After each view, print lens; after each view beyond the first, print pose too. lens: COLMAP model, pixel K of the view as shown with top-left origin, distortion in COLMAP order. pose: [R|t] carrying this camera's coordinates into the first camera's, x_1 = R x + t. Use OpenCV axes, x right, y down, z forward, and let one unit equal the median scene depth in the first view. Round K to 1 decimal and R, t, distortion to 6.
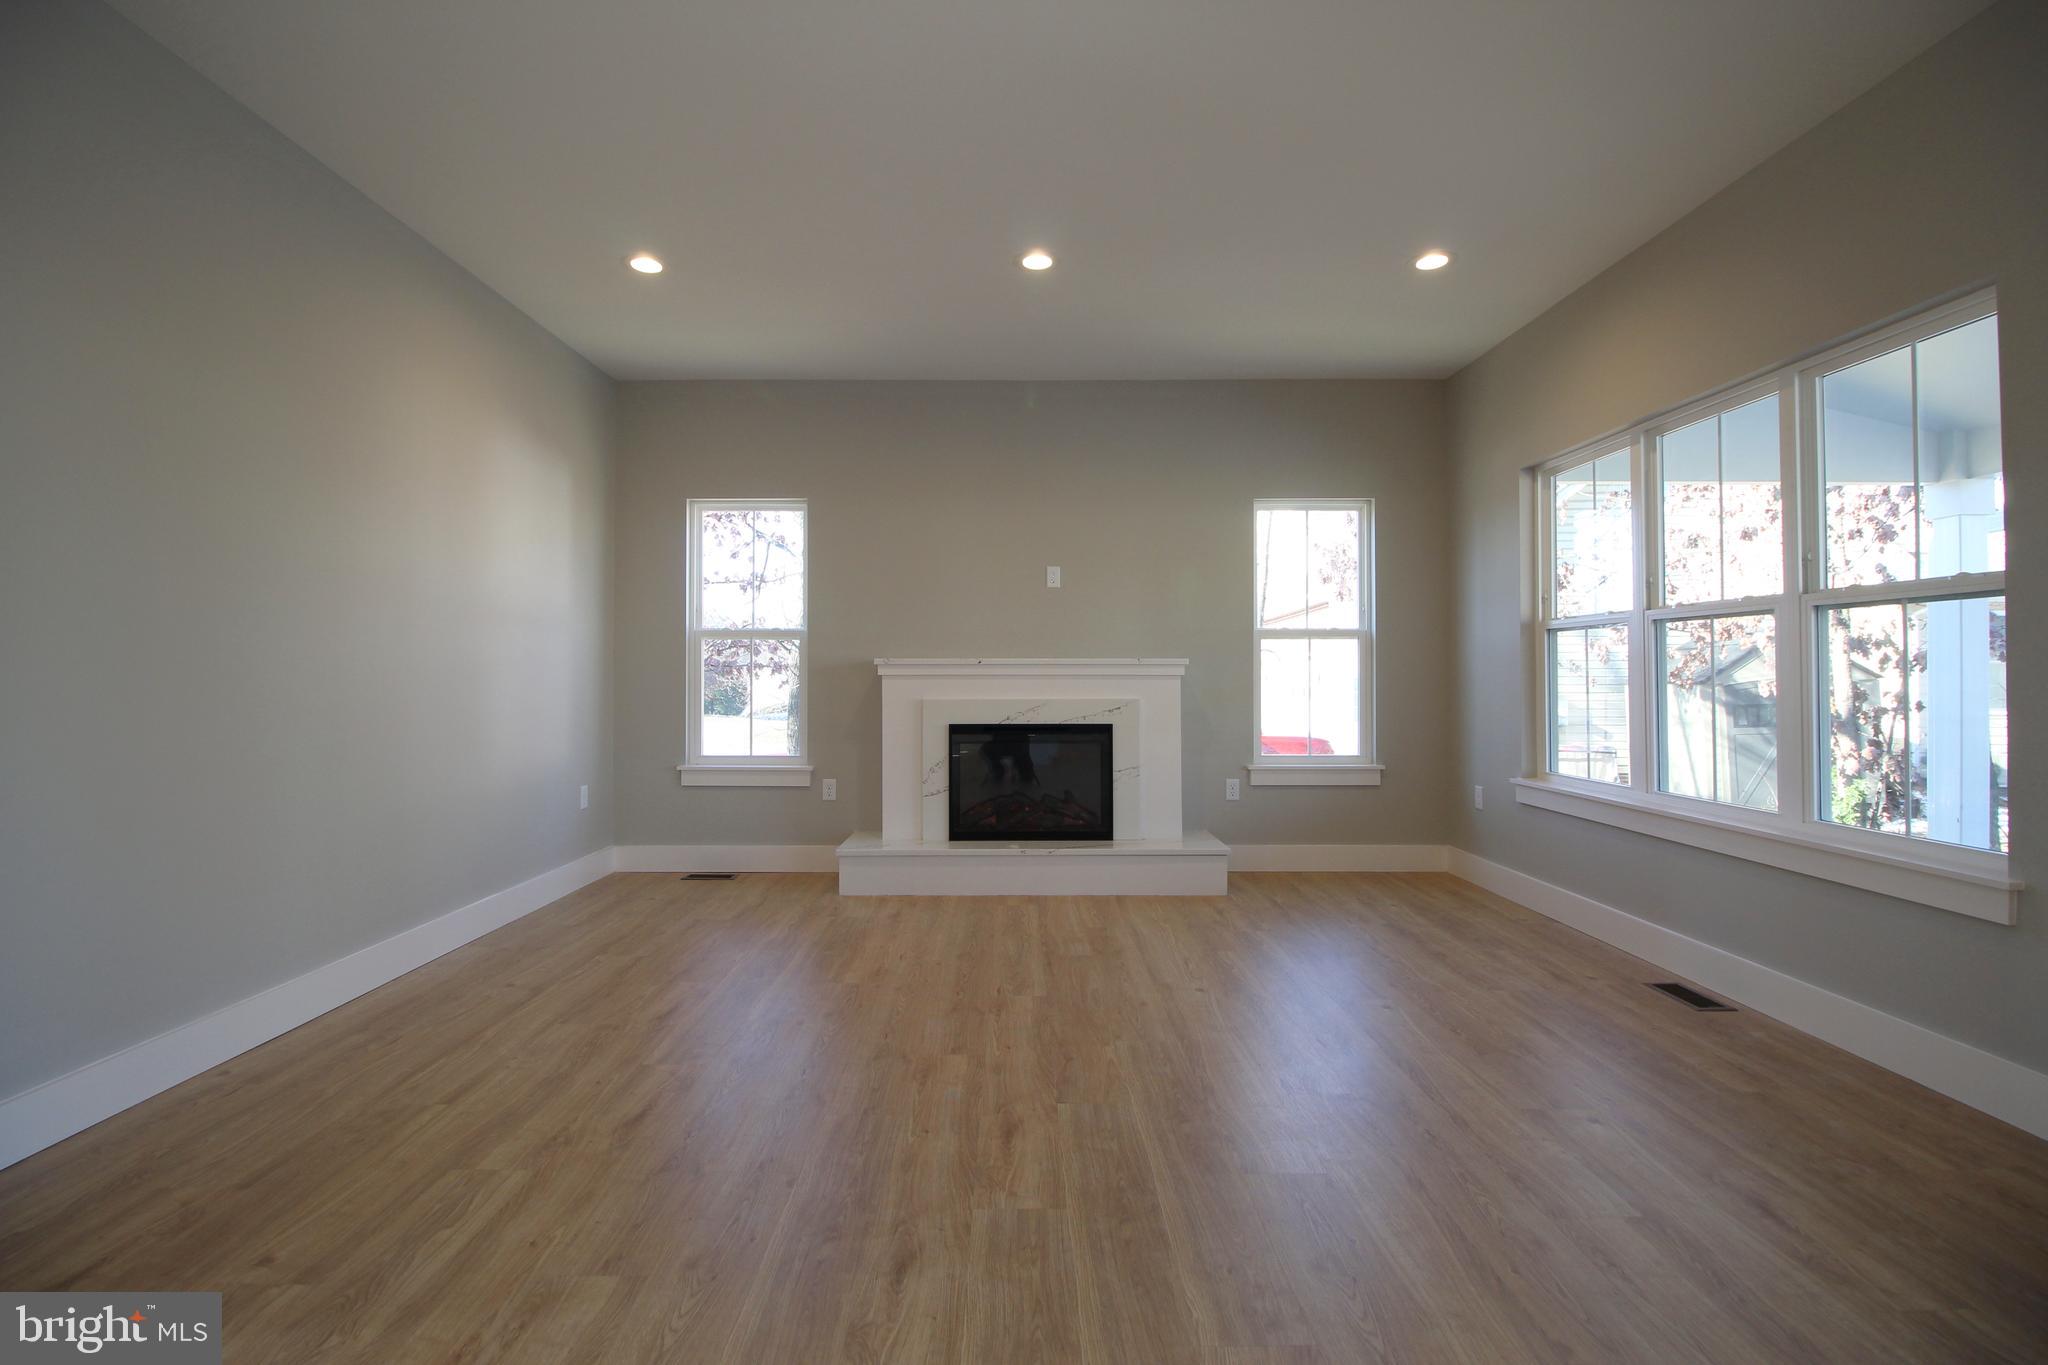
lens RADIAL K [[943.0, 0, 1013.7], [0, 943.0, 667.9], [0, 0, 1]] dist [0.001719, -0.012195]
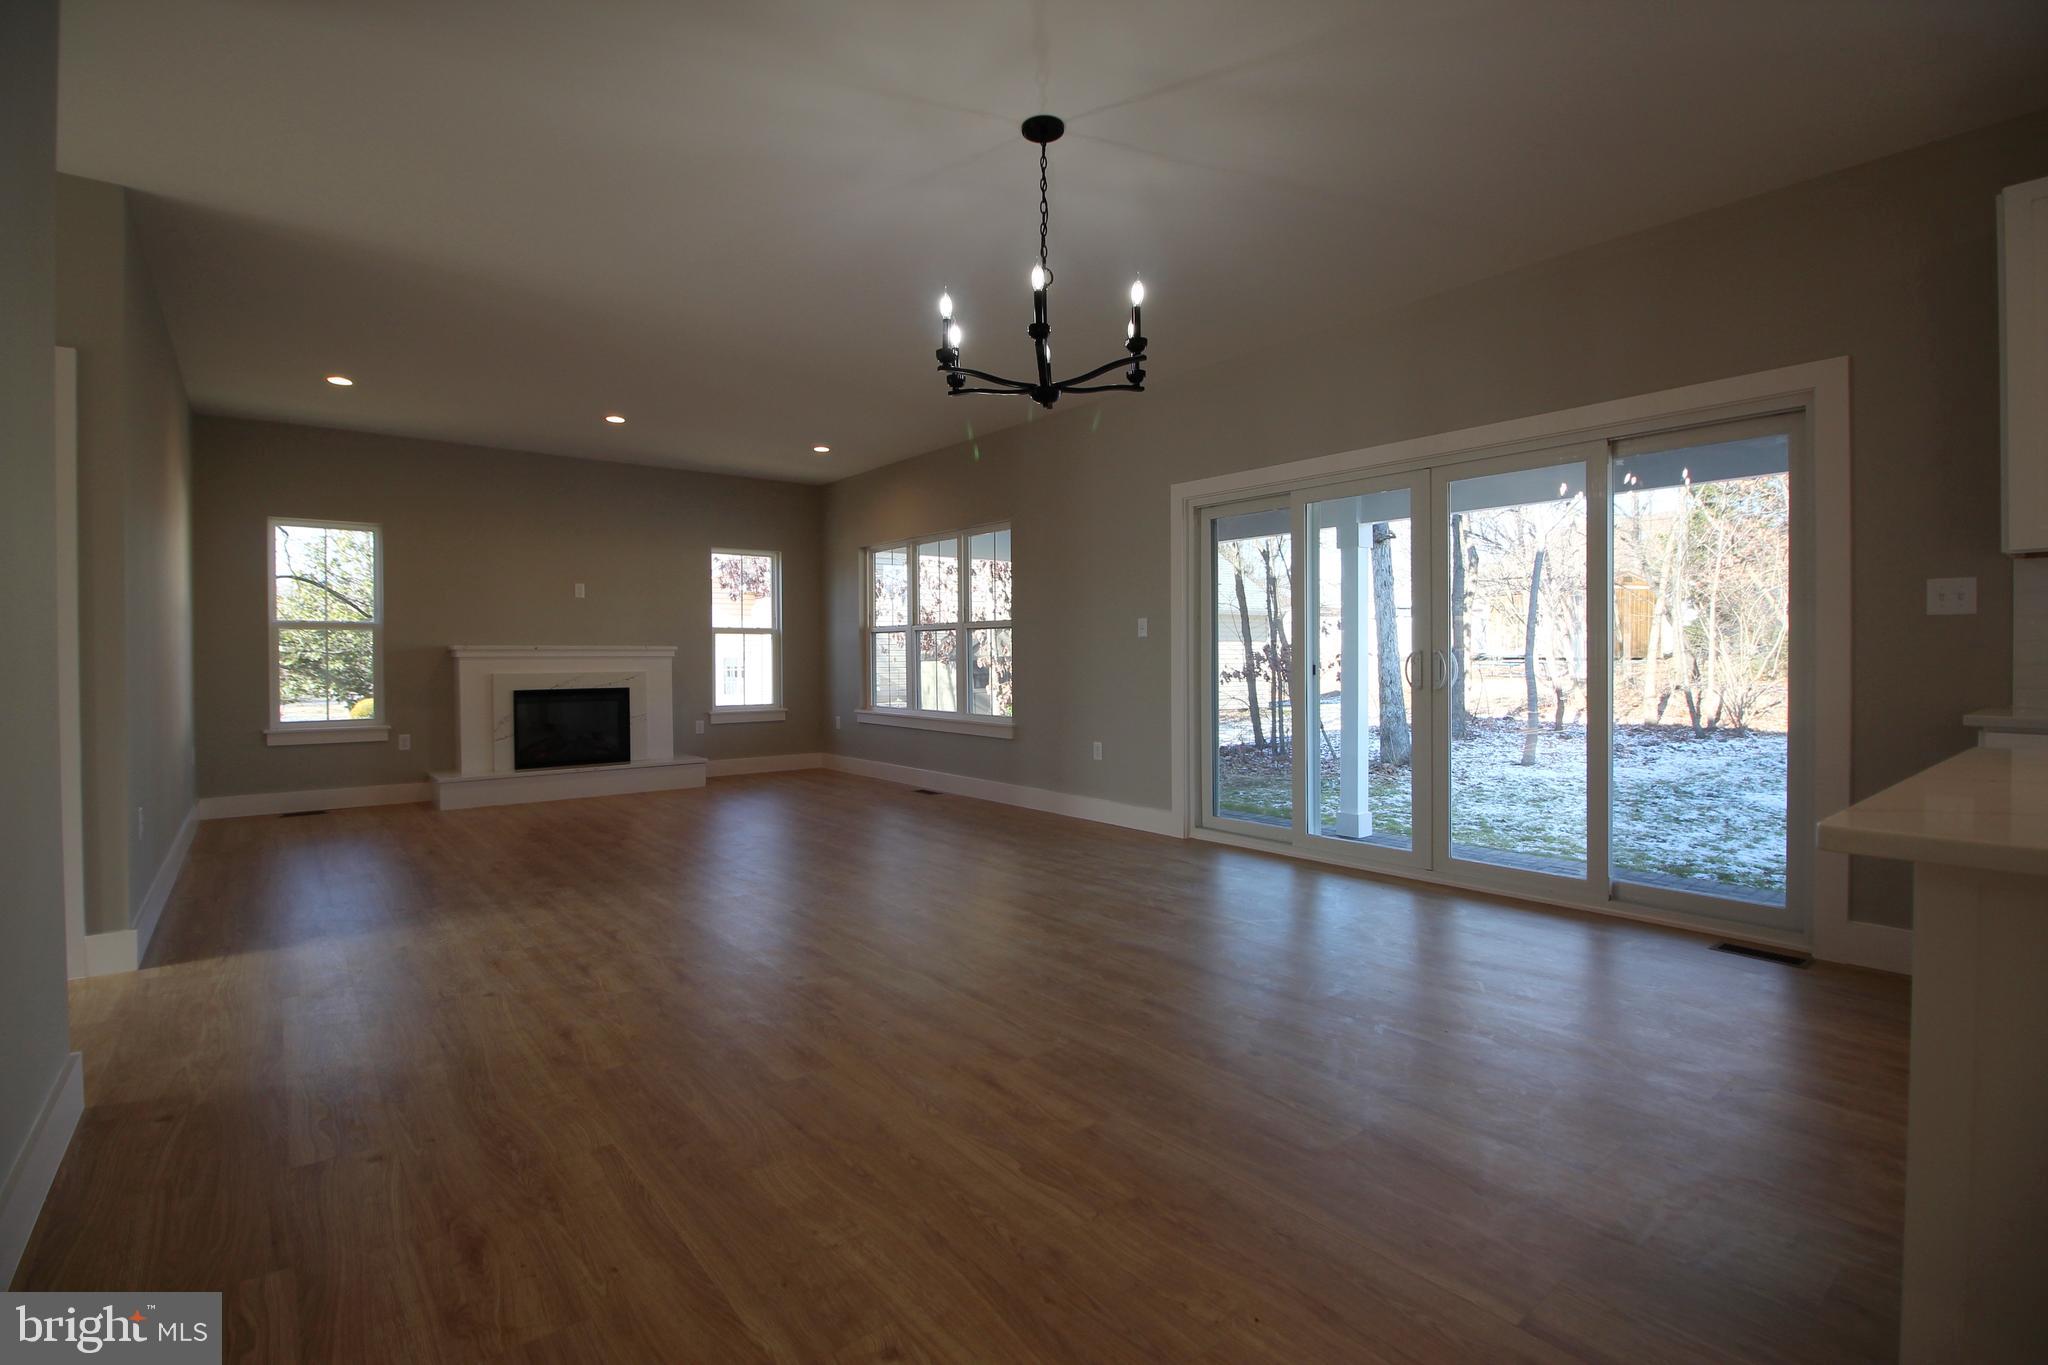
lens RADIAL K [[943.0, 0, 1013.7], [0, 943.0, 667.9], [0, 0, 1]] dist [0.001719, -0.012195]
pose [[0.783430, -0.012564, 0.621353, -0.370284], [-0.000679, 0.999778, 0.021071, -0.007223], [-0.621480, -0.016929, 0.783247, -0.632778]]
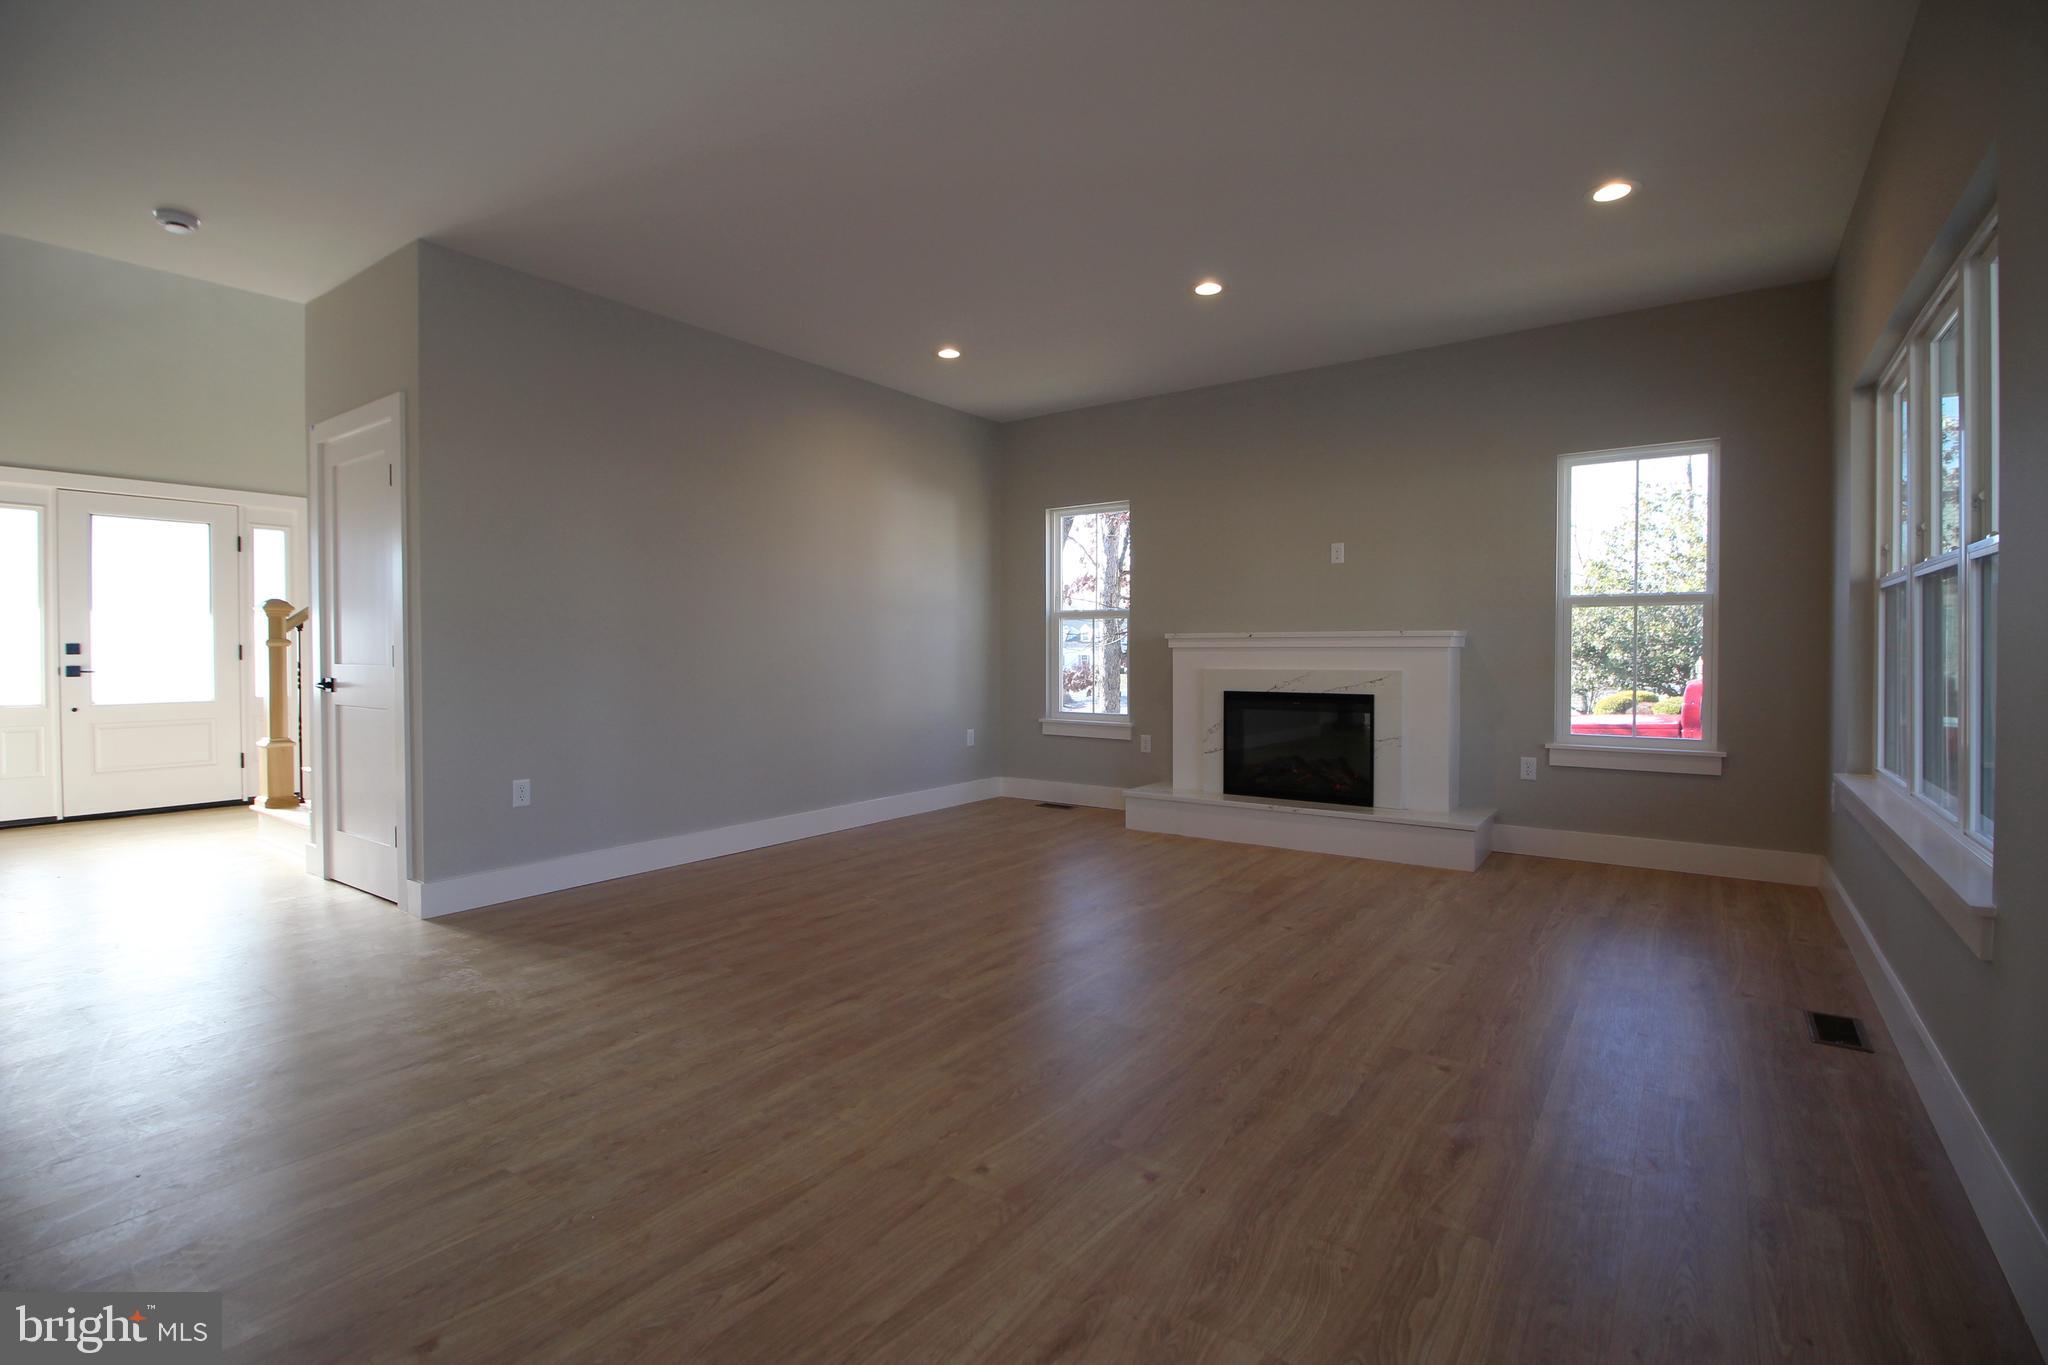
lens RADIAL K [[943.0, 0, 1013.7], [0, 943.0, 667.9], [0, 0, 1]] dist [0.001719, -0.012195]
pose [[0.809881, 0.010531, -0.586499, 0.390219], [0.008155, 0.999540, 0.029209, -0.003228], [0.586537, -0.028439, 0.809423, -0.063760]]
